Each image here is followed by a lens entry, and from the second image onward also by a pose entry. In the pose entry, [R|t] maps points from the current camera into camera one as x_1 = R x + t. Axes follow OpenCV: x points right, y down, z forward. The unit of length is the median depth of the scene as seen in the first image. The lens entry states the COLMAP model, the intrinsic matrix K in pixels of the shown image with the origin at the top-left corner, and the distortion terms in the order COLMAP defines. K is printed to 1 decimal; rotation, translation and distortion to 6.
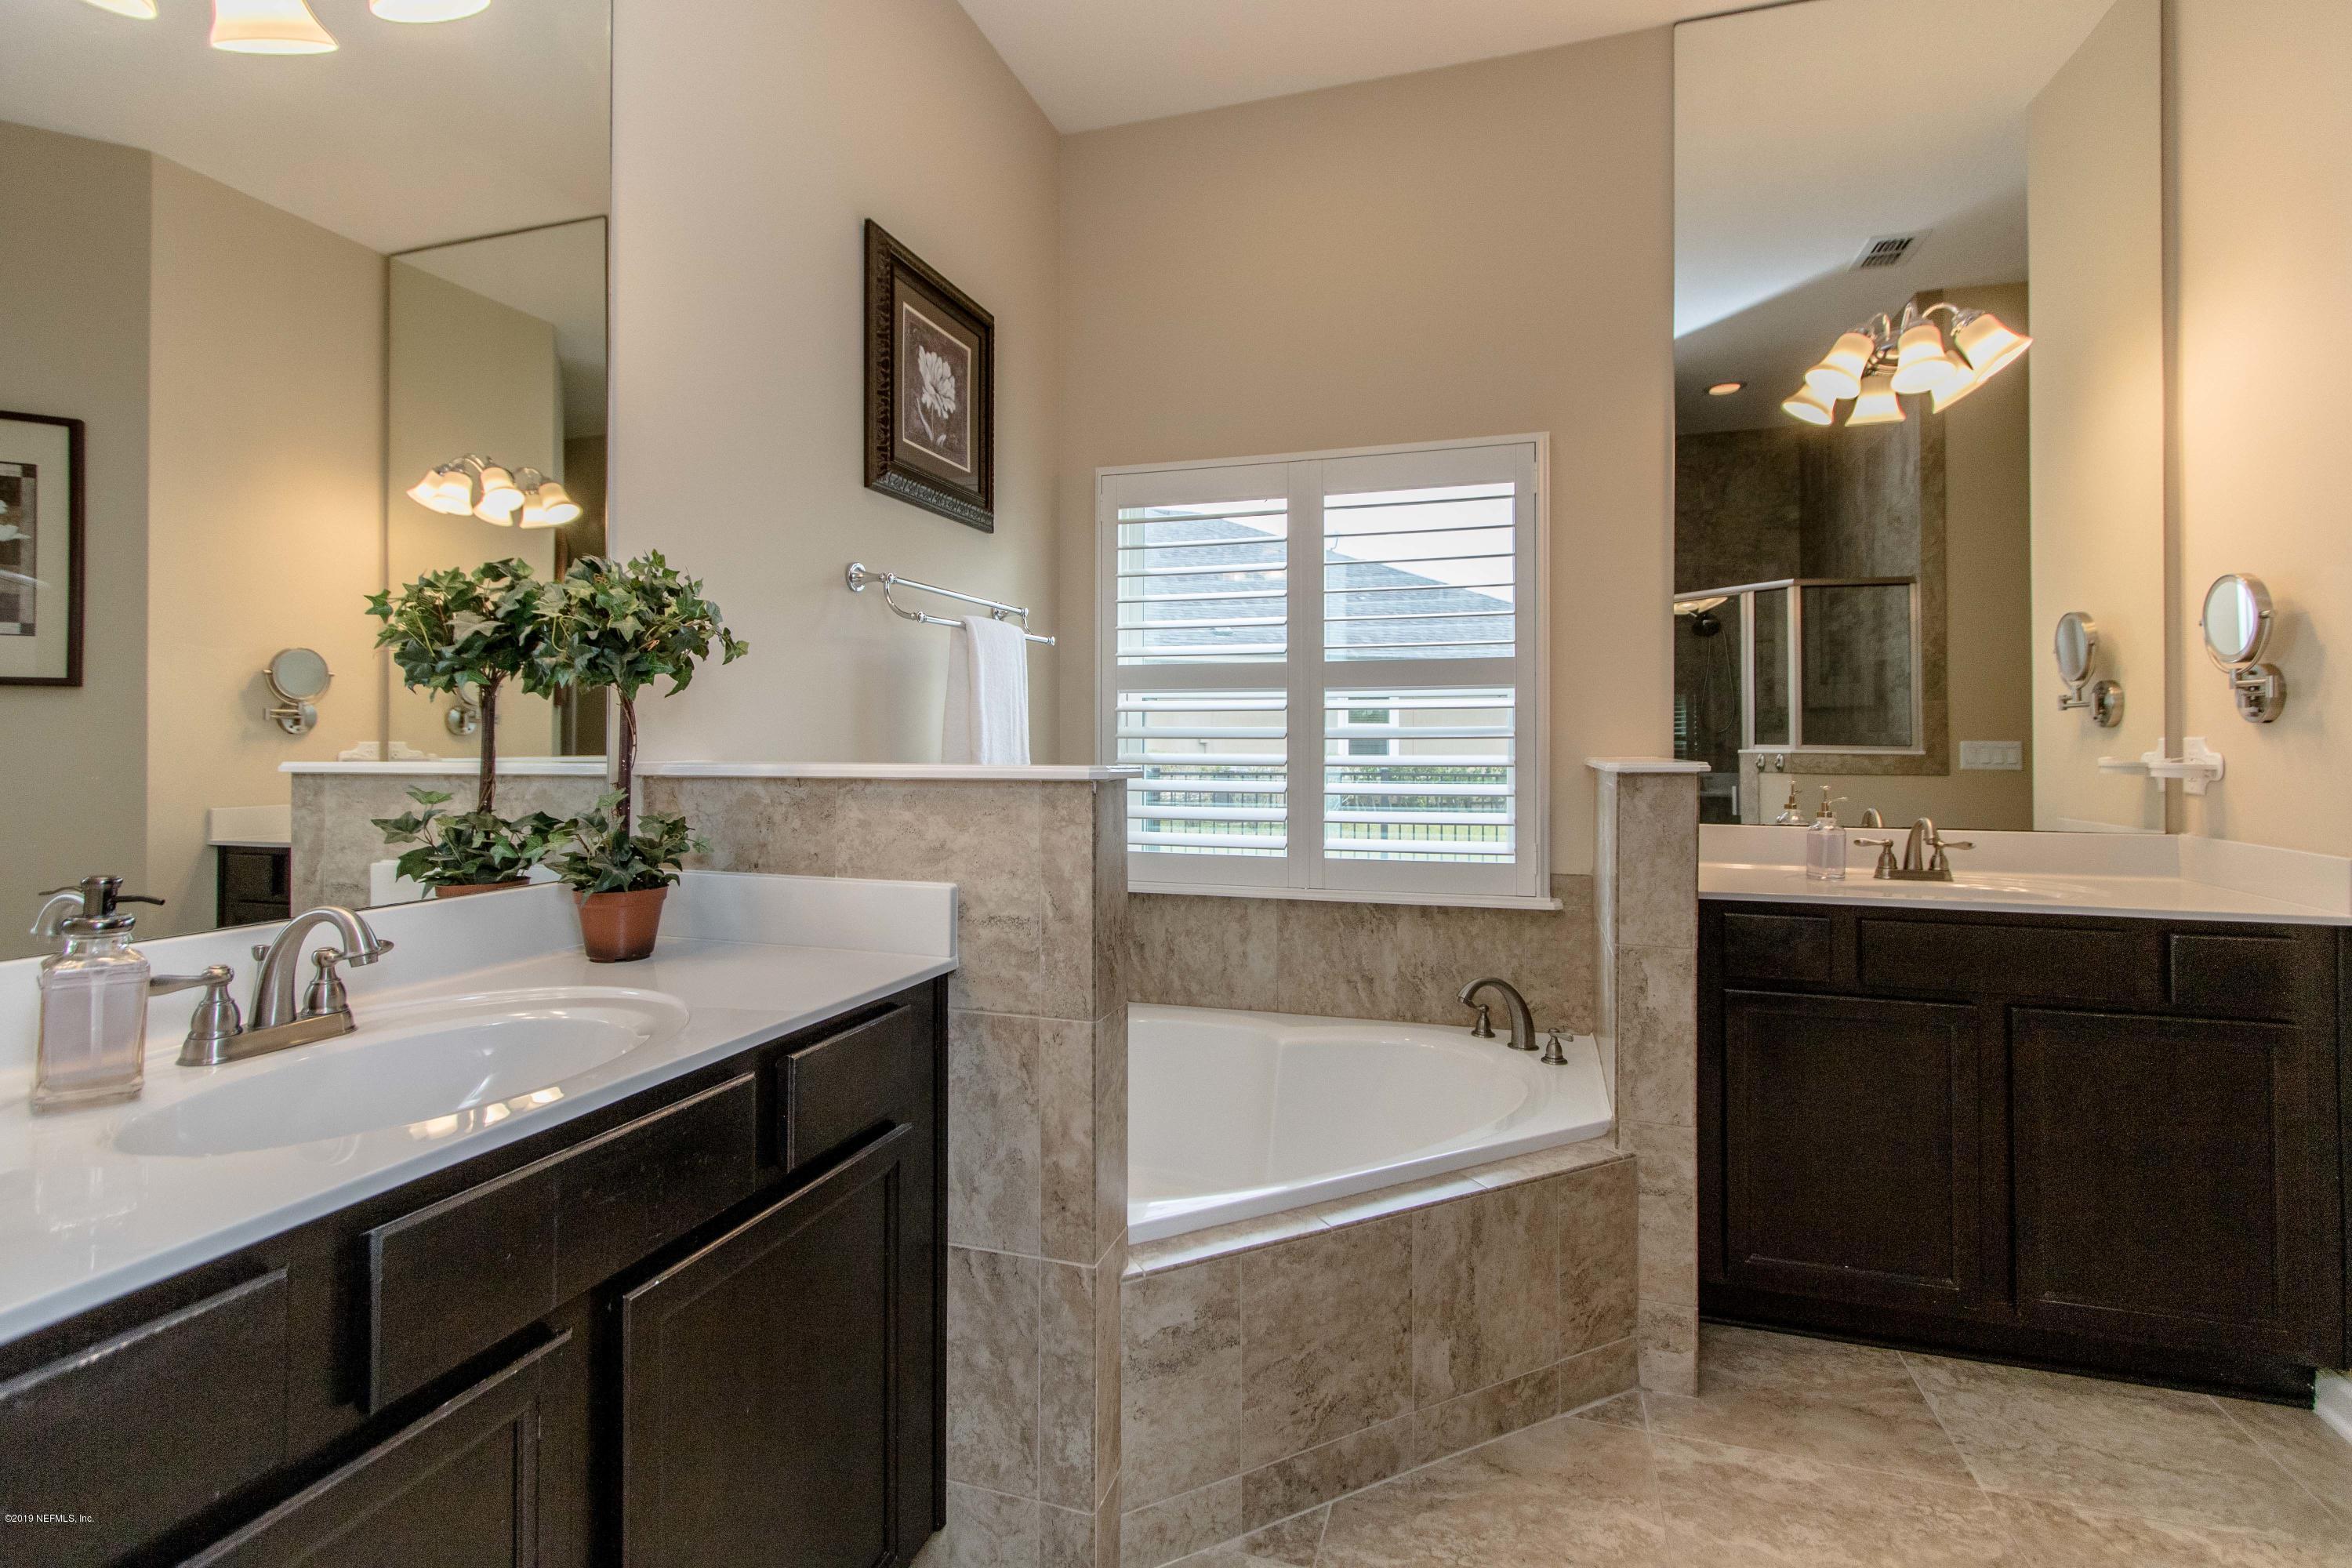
lens RADIAL K [[1101.9, 0, 1184.7], [0, 1101.9, 730.3], [0, 0, 1]] dist [0.003099, 0.000351]
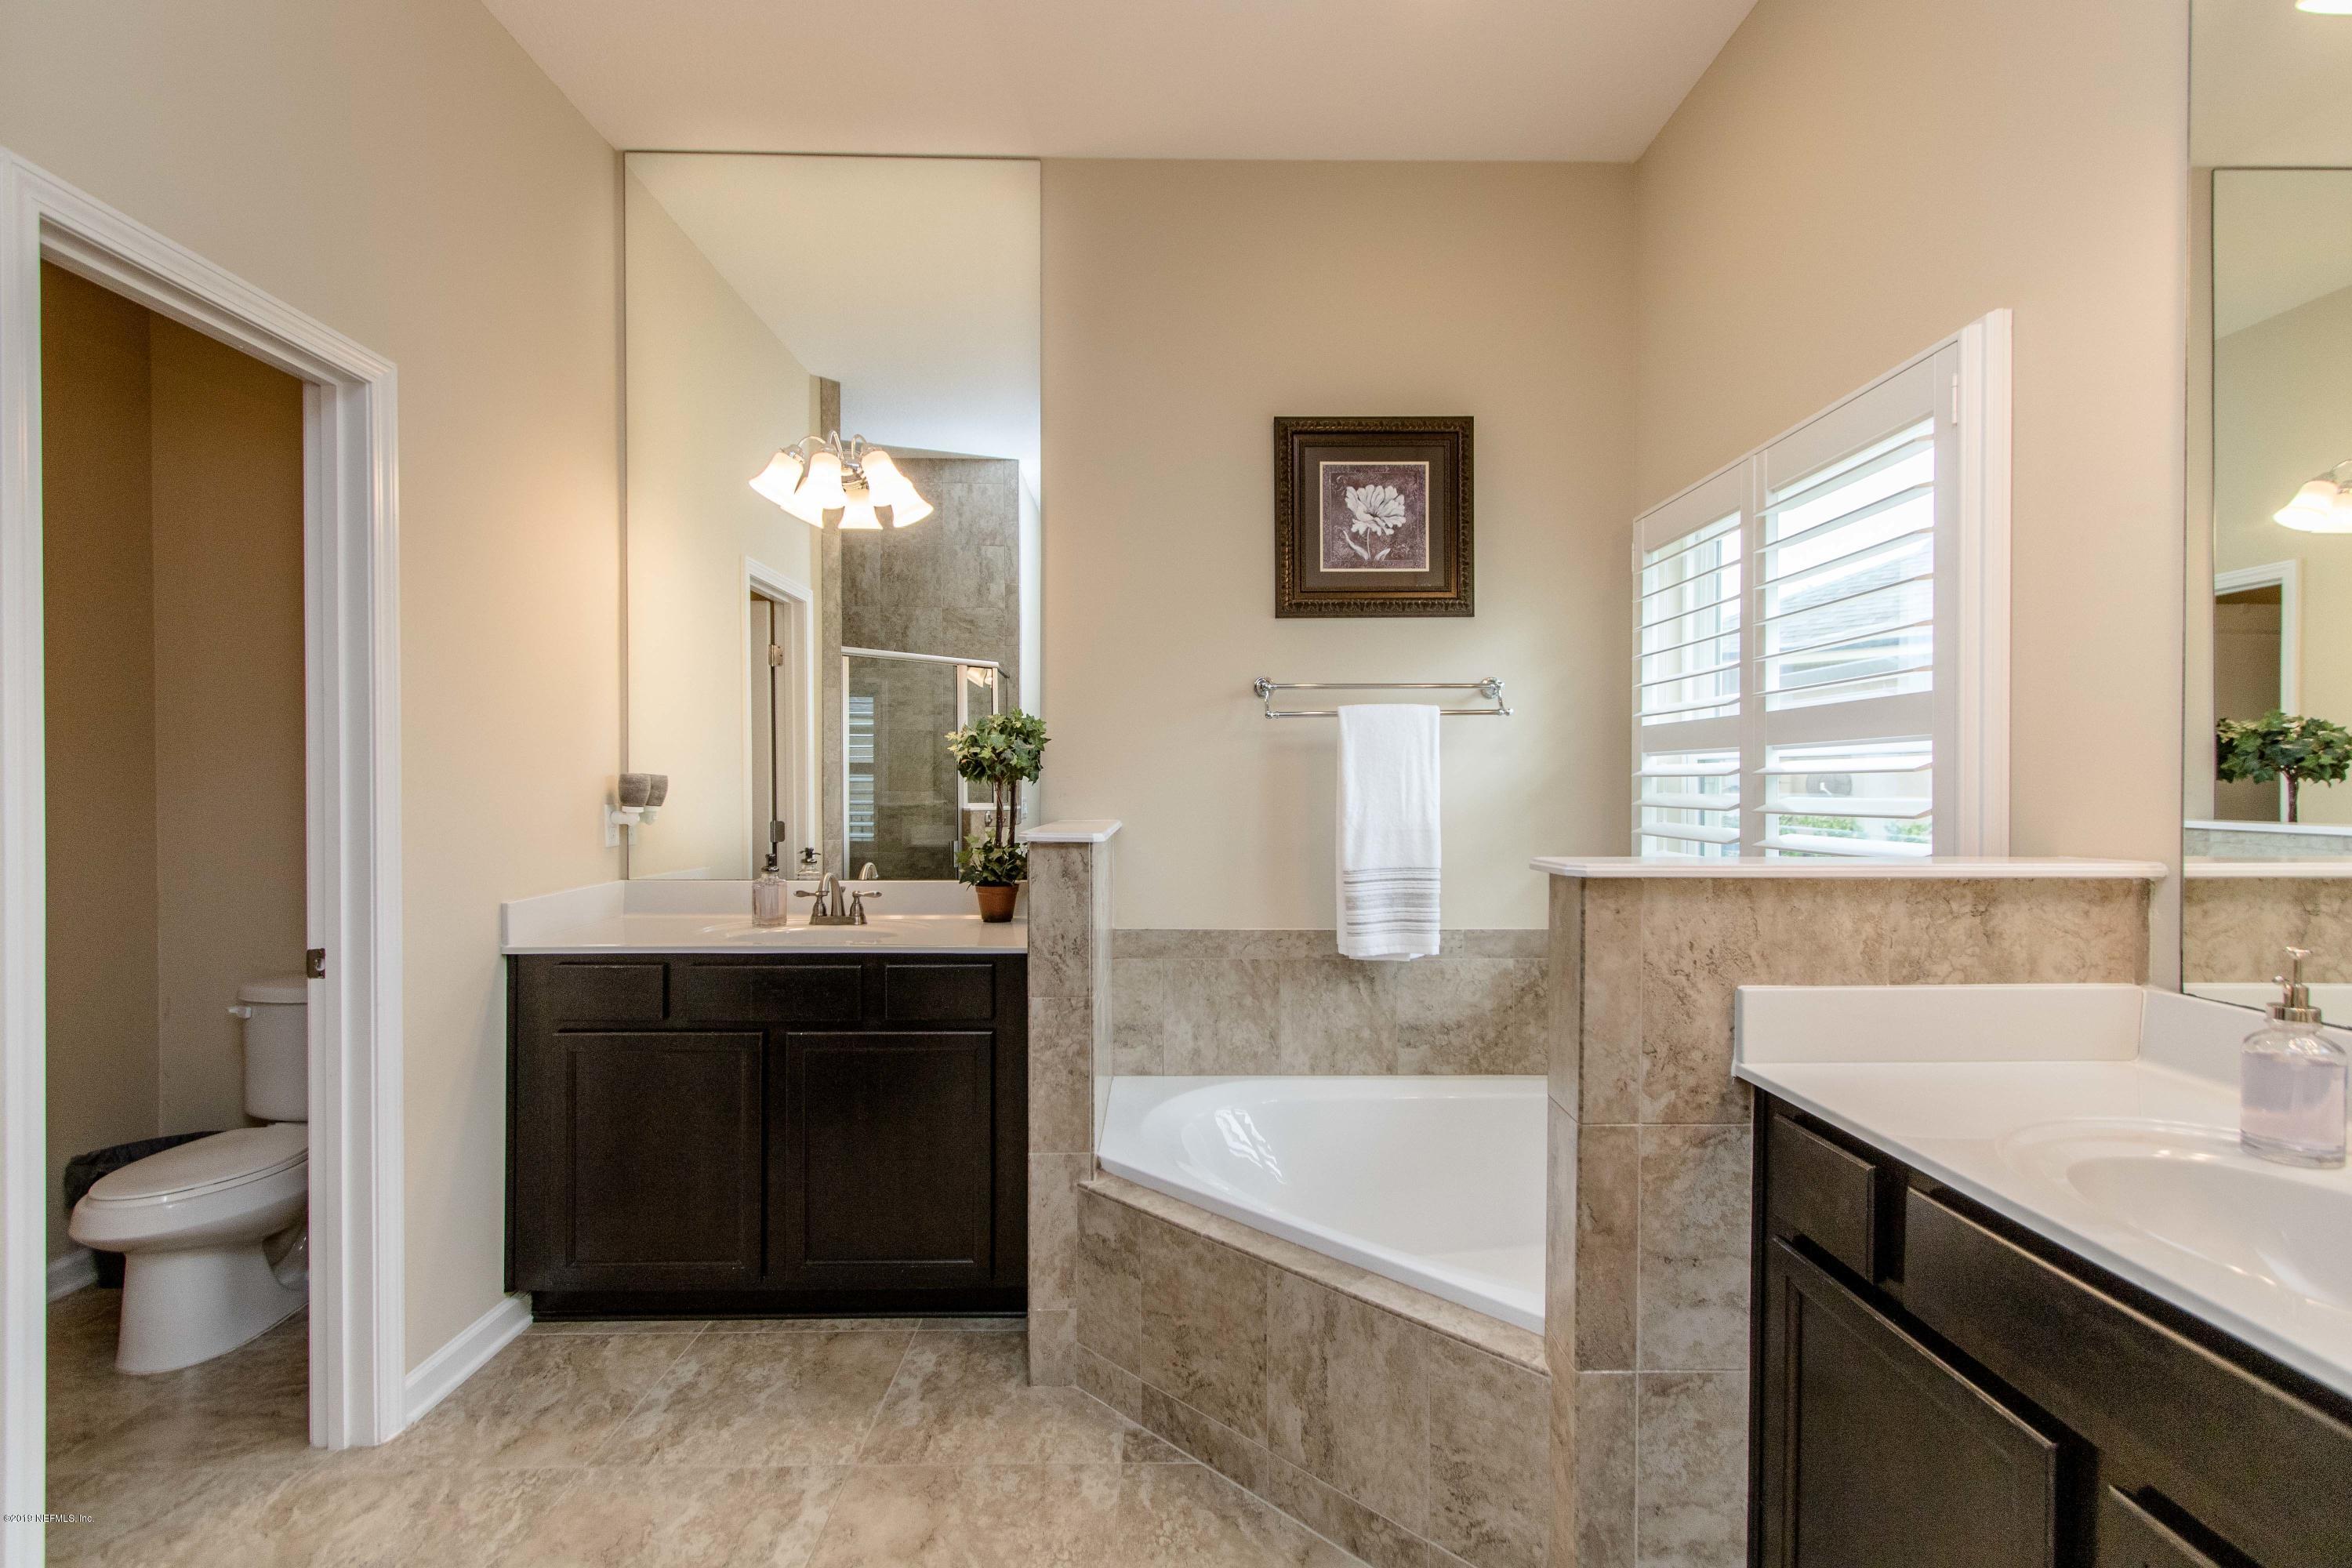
lens RADIAL K [[1101.9, 0, 1174.2], [0, 1101.9, 788.3], [0, 0, 1]] dist [0.003099, 0.000351]
pose [[0.295780, 0.002245, -0.955254, 0.873476], [0.012938, 0.999896, 0.006355, -0.022273], [0.955169, -0.014239, 0.295720, 0.441952]]
